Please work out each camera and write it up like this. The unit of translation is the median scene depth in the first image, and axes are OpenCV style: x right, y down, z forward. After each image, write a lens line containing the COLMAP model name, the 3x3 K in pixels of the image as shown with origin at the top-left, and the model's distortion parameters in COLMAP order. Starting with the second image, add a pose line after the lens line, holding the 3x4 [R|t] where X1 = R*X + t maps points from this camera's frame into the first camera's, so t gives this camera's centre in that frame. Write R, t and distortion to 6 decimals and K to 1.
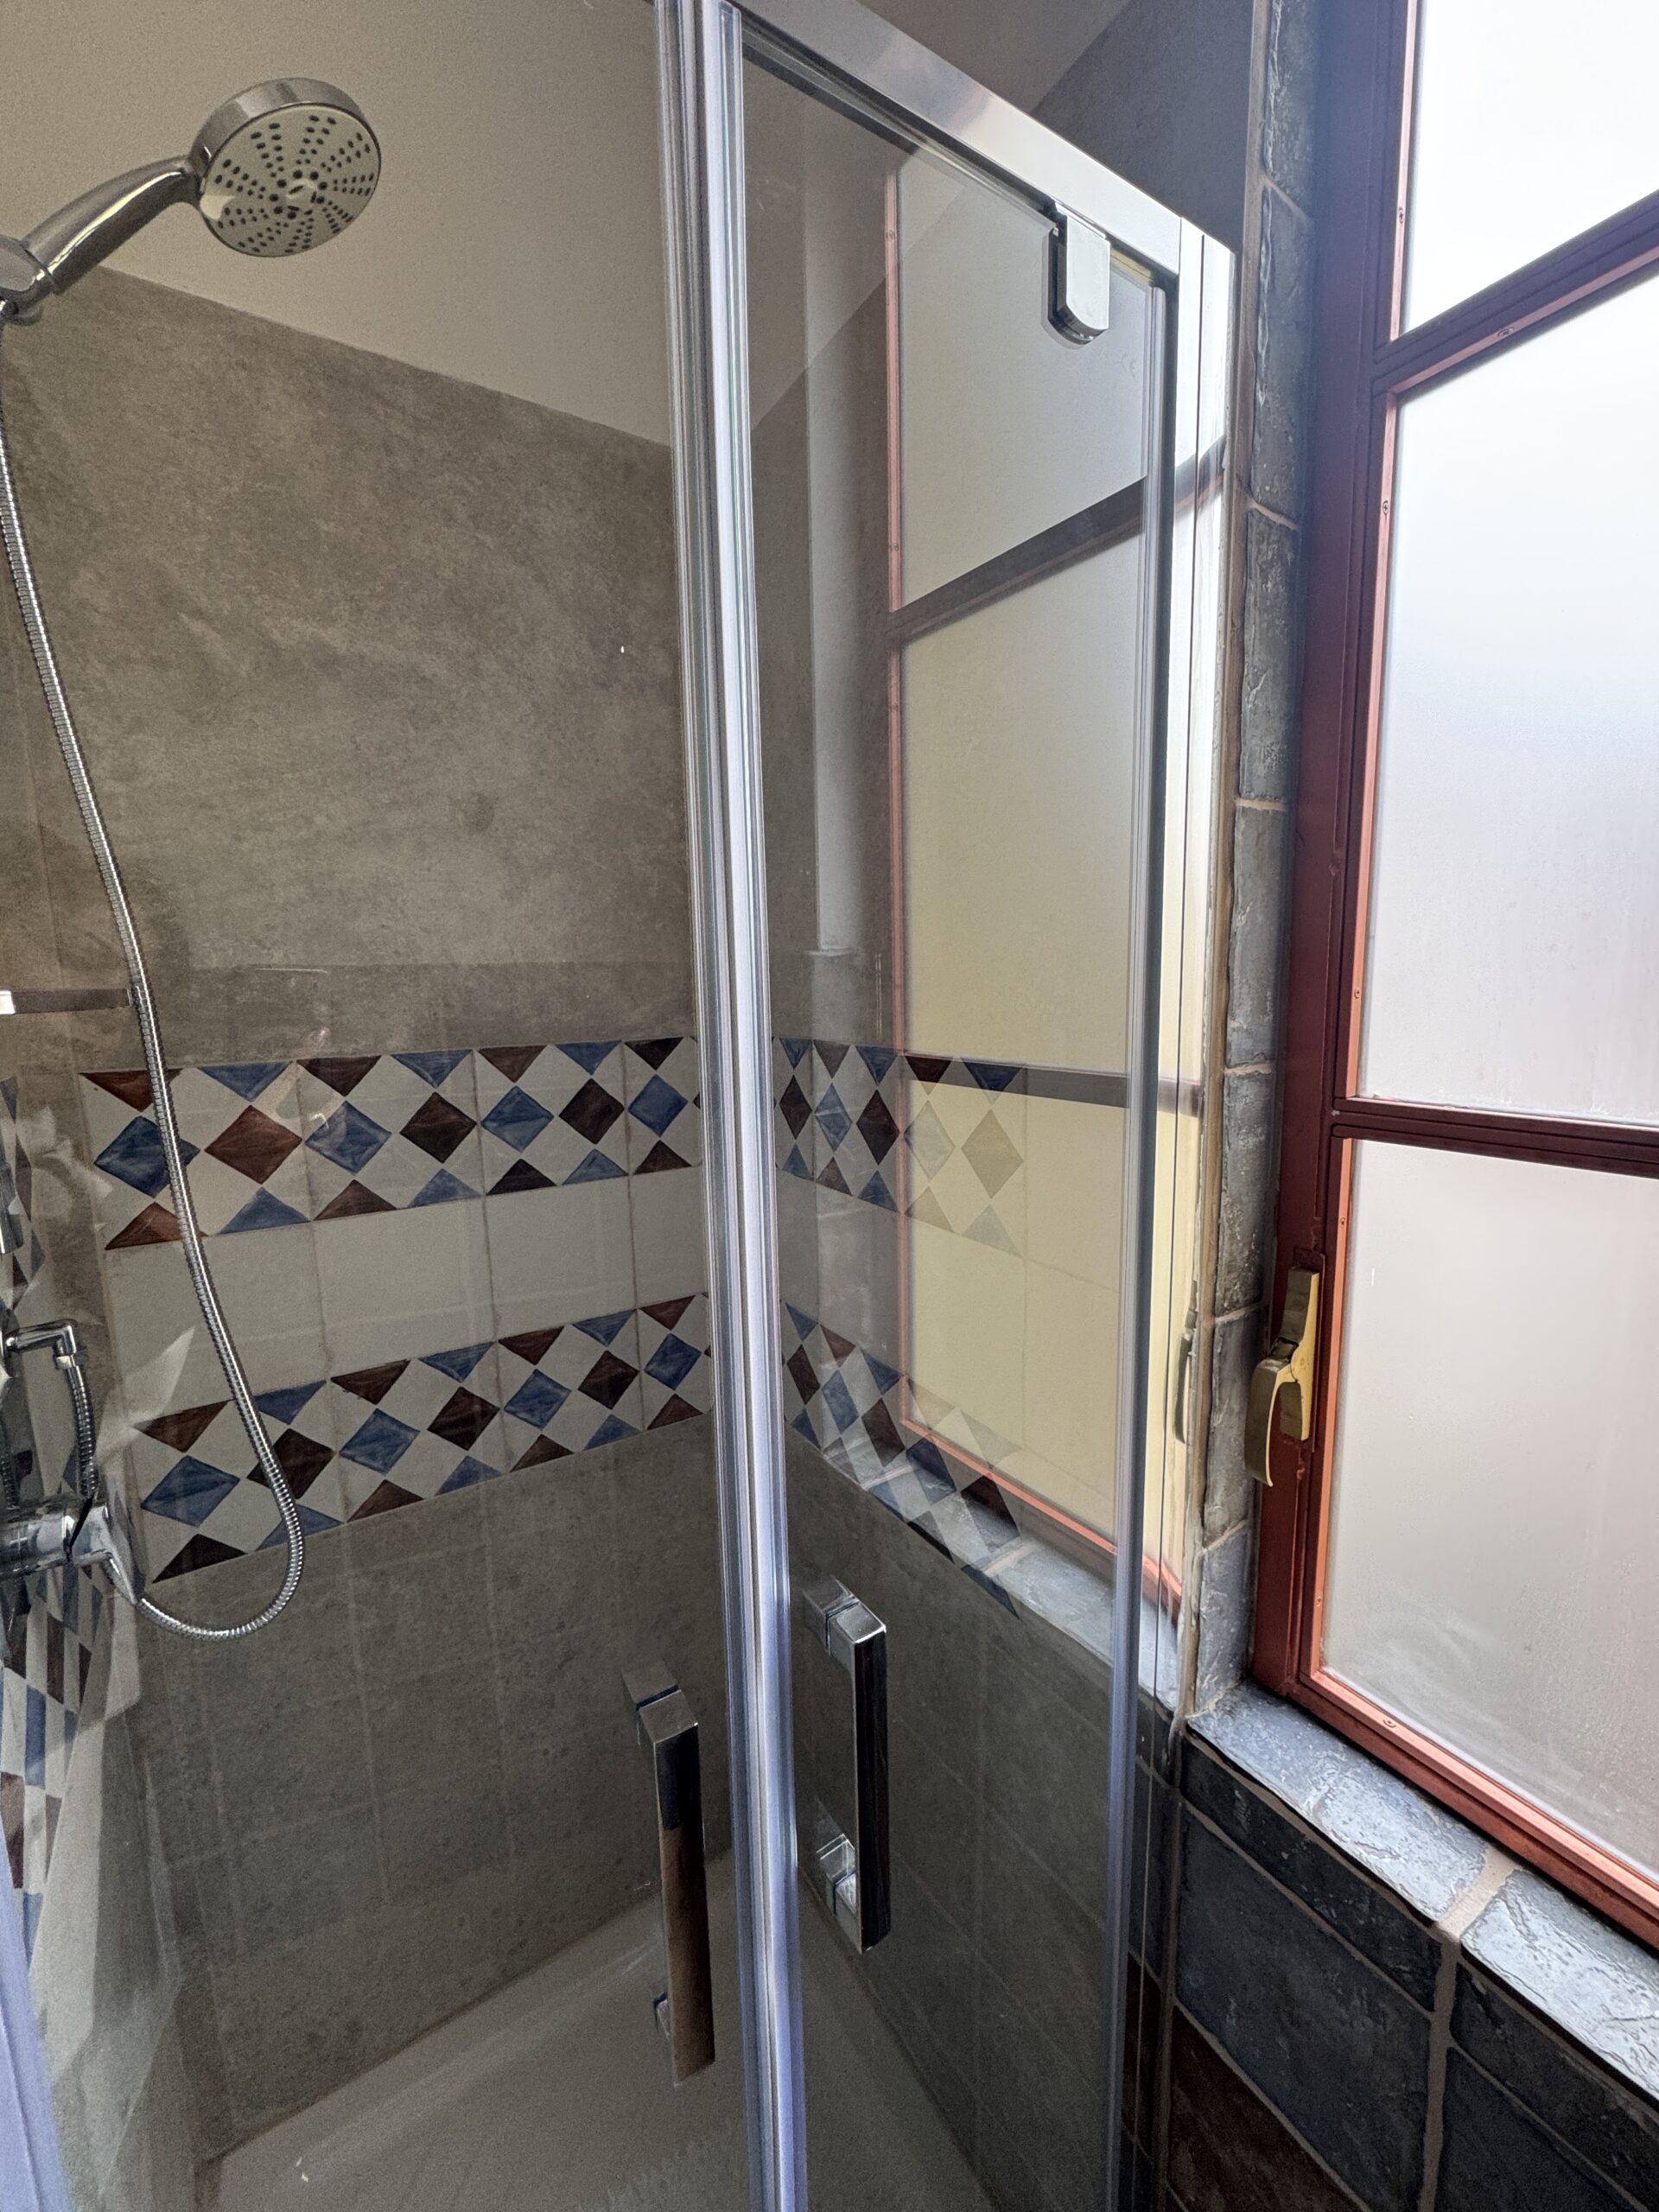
lens RADIAL K [[876.4, 0, 820.4], [0, 876.4, 1091.5], [0, 0, 1]] dist [-0.002973, 0.000650]
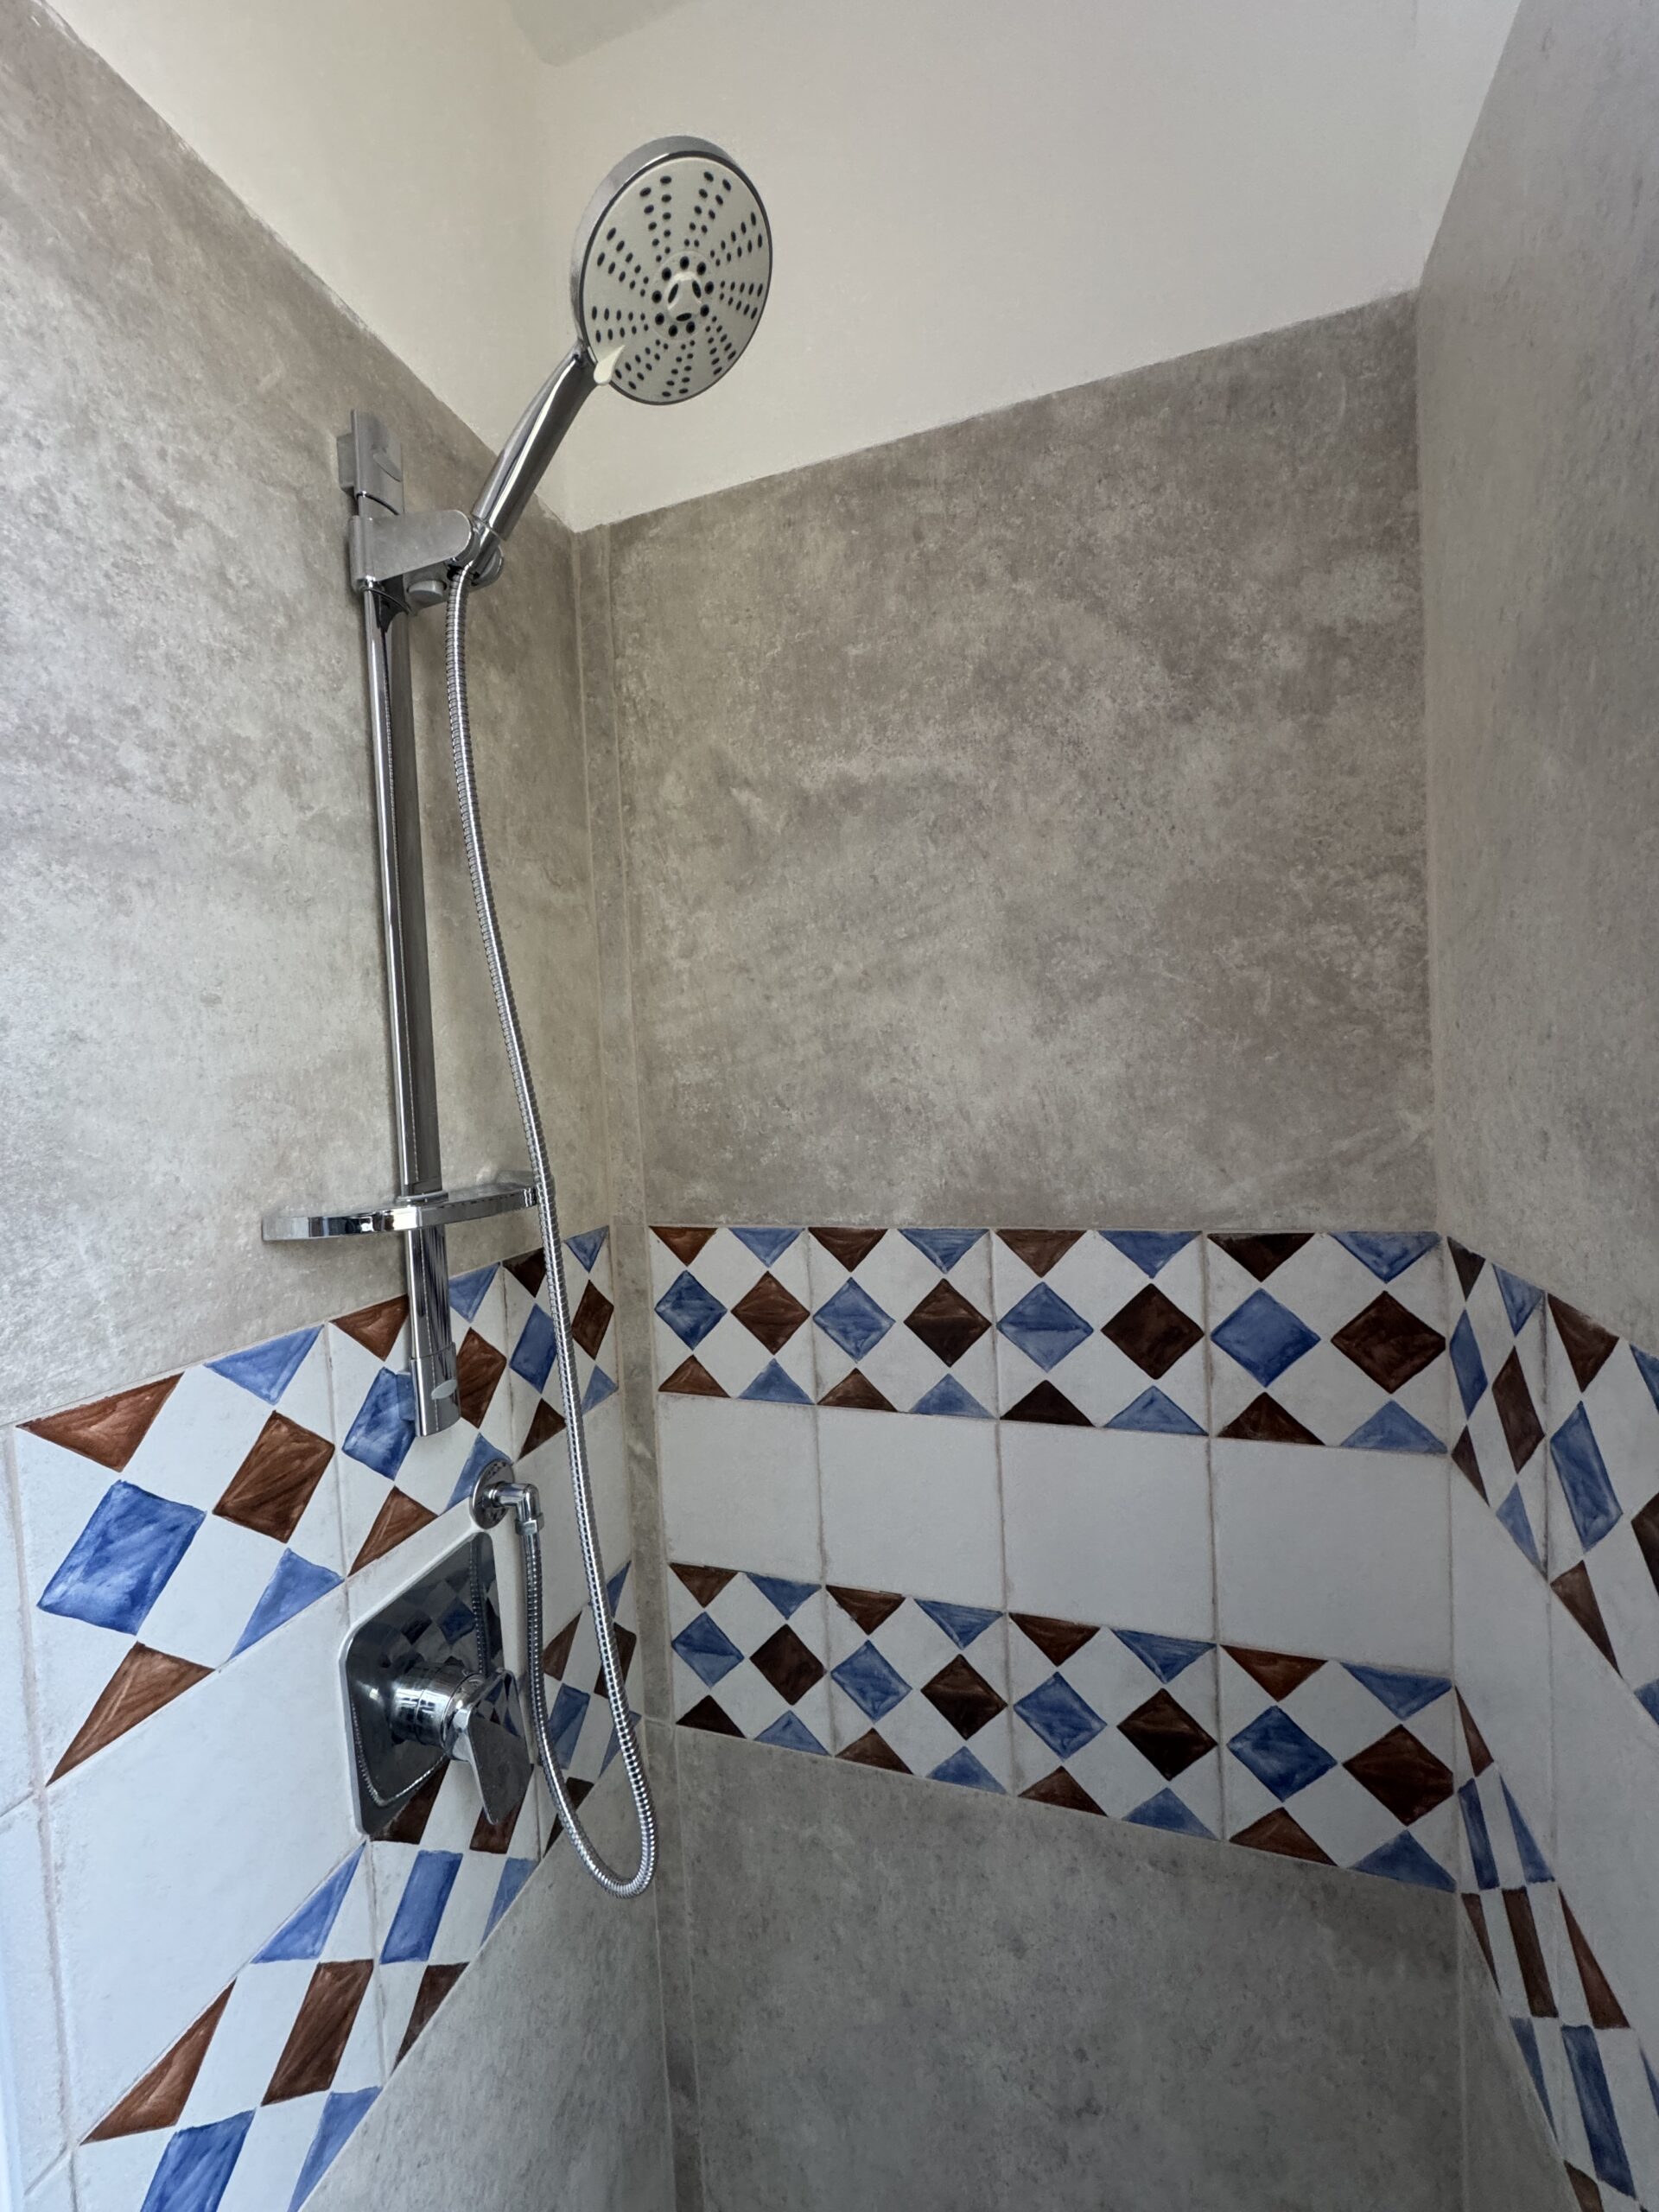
lens RADIAL K [[876.4, 0, 819.8], [0, 876.4, 1104.0], [0, 0, 1]] dist [-0.002973, 0.000650]
pose [[0.631663, 0.014932, -0.775099, 0.118632], [-0.066390, 0.997183, -0.034894, -0.128279], [0.772395, 0.073500, 0.630875, 0.397149]]
